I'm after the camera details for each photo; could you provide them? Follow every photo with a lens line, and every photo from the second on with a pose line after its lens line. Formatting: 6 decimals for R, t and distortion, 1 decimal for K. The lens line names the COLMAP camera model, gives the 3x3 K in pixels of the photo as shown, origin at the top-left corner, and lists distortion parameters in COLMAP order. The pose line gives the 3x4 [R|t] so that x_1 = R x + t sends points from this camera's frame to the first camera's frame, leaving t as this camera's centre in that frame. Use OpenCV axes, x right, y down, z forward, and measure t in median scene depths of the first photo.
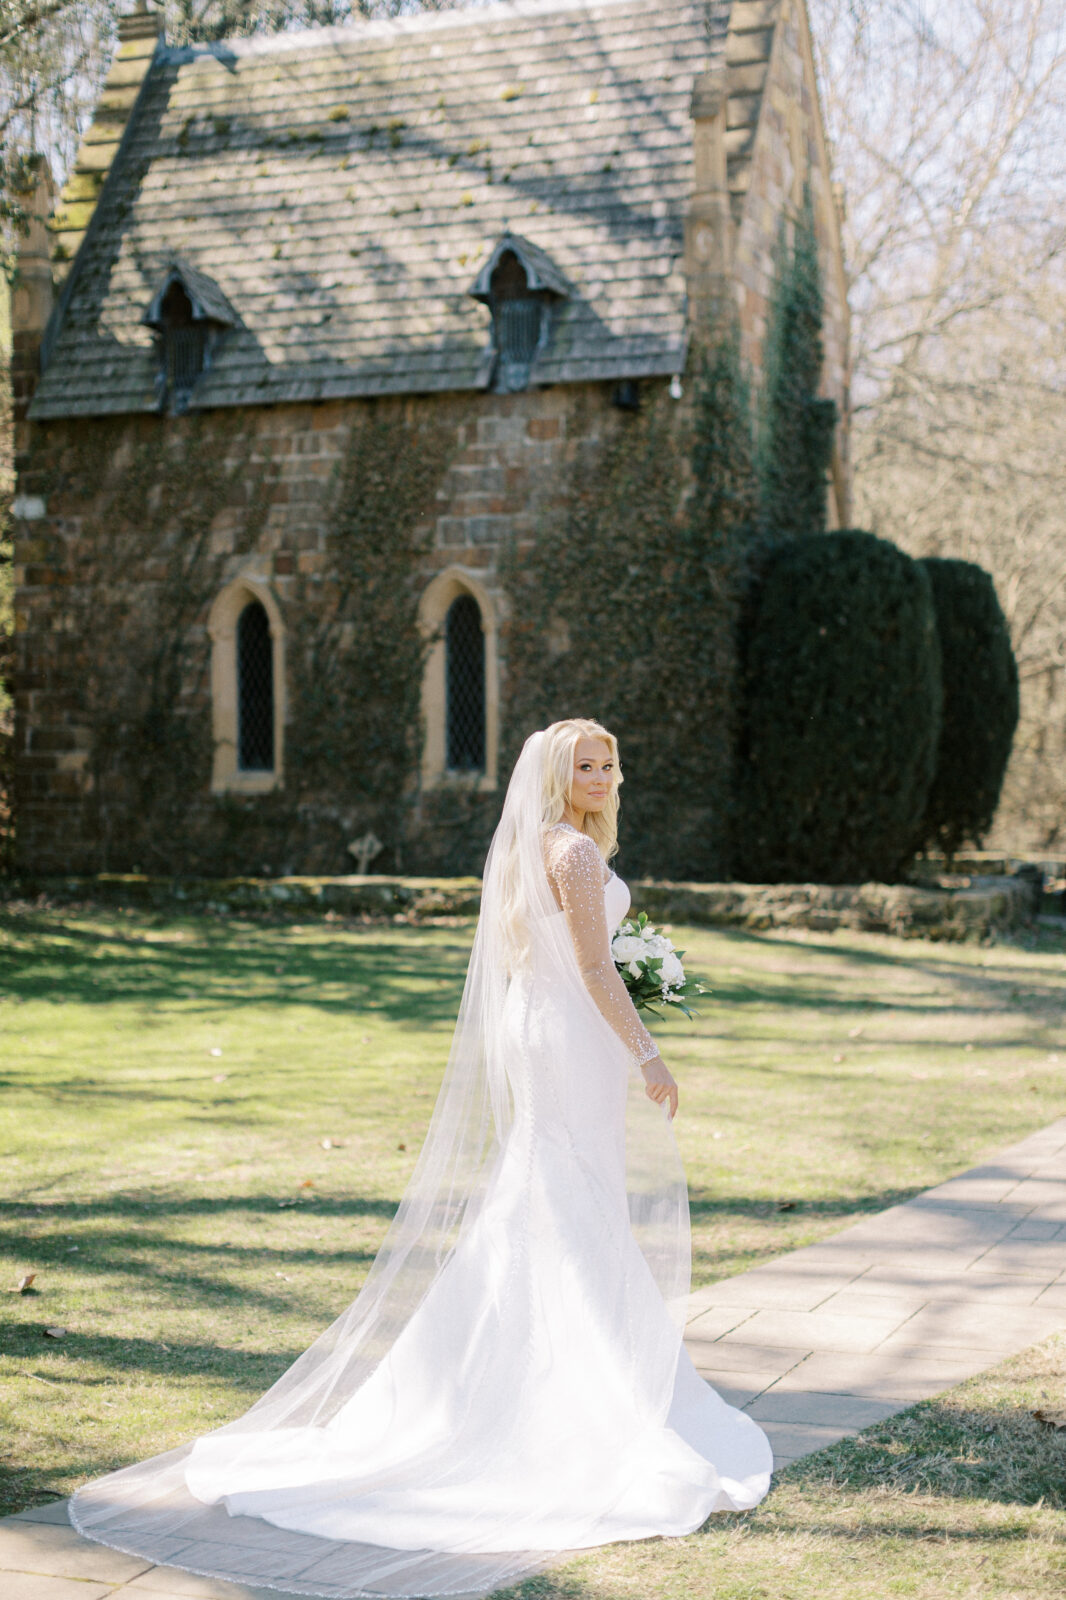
lens RADIAL K [[2368.0, 0, 535.2], [0, 2368.0, 769.4], [0, 0, 1]] dist [-0.044984, 0.059861]
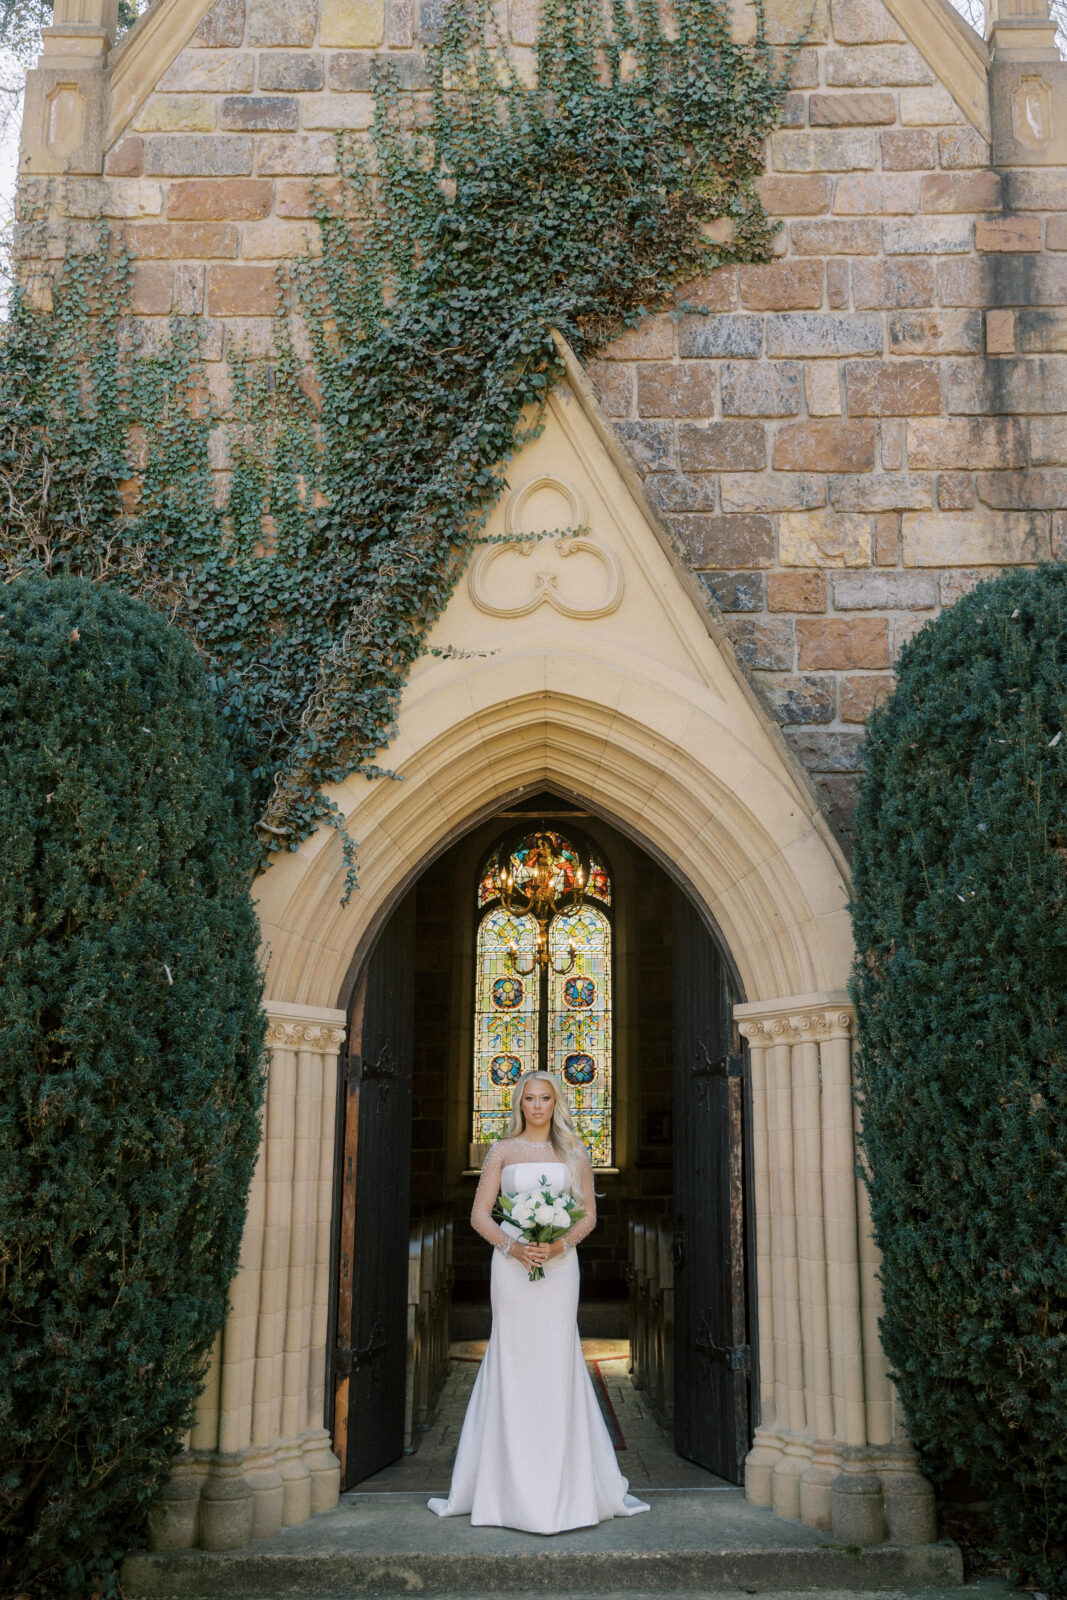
lens RADIAL K [[1502.2, 0, 642.6], [0, 1502.2, 795.8], [0, 0, 1]] dist [0.033405, -0.000388]
pose [[0.376380, -0.186317, -0.907537, 0.373022], [-0.000678, 0.979514, -0.201375, -0.016462], [0.926465, 0.076409, 0.368543, 0.955348]]
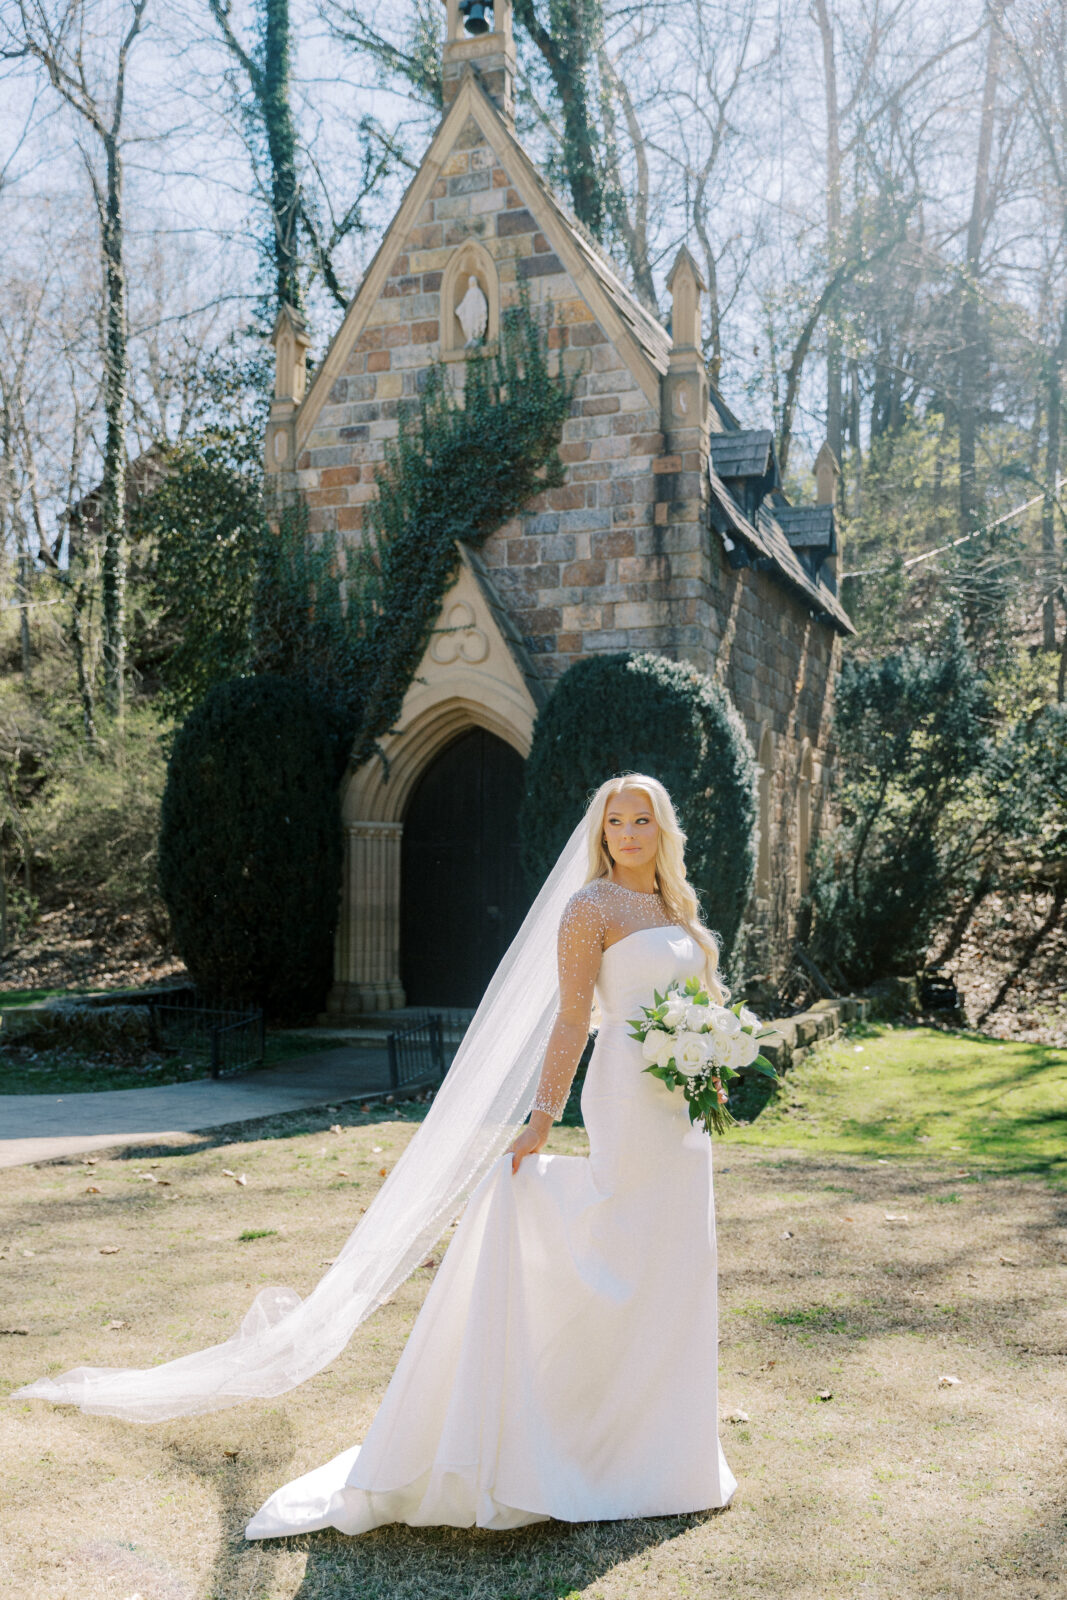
lens RADIAL K [[1561.8, 0, 530.6], [0, 1561.8, 804.1], [0, 0, 1]] dist [0.032847, -0.002252]
pose [[0.013261, -0.040664, -0.999085, 0.806340], [-0.010100, 0.999116, -0.040799, -0.013997], [0.999861, 0.010632, 0.012839, 1.059839]]
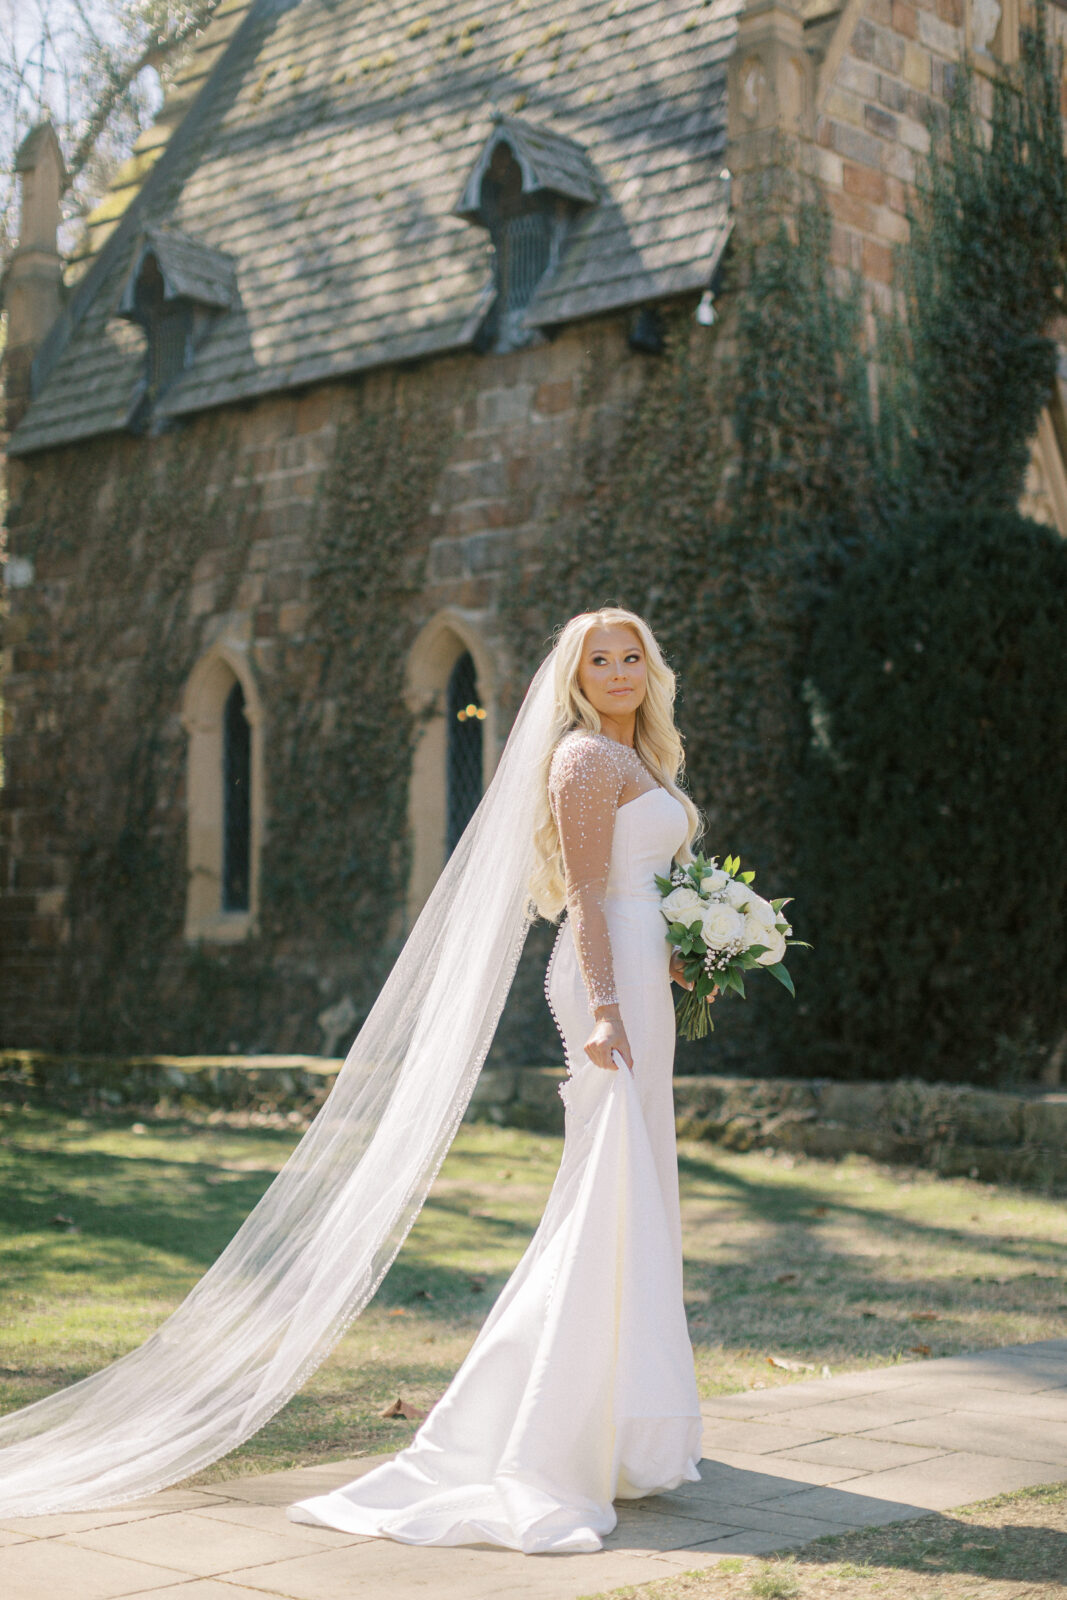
lens RADIAL K [[2437.2, 0, 534.0], [0, 2437.2, 822.1], [0, 0, 1]] dist [-0.039686, 0.127934]
pose [[0.935759, -0.013192, -0.352392, 0.234703], [-0.012136, 0.997503, -0.069567, 0.024636], [0.352430, 0.069375, 0.933263, 0.347990]]
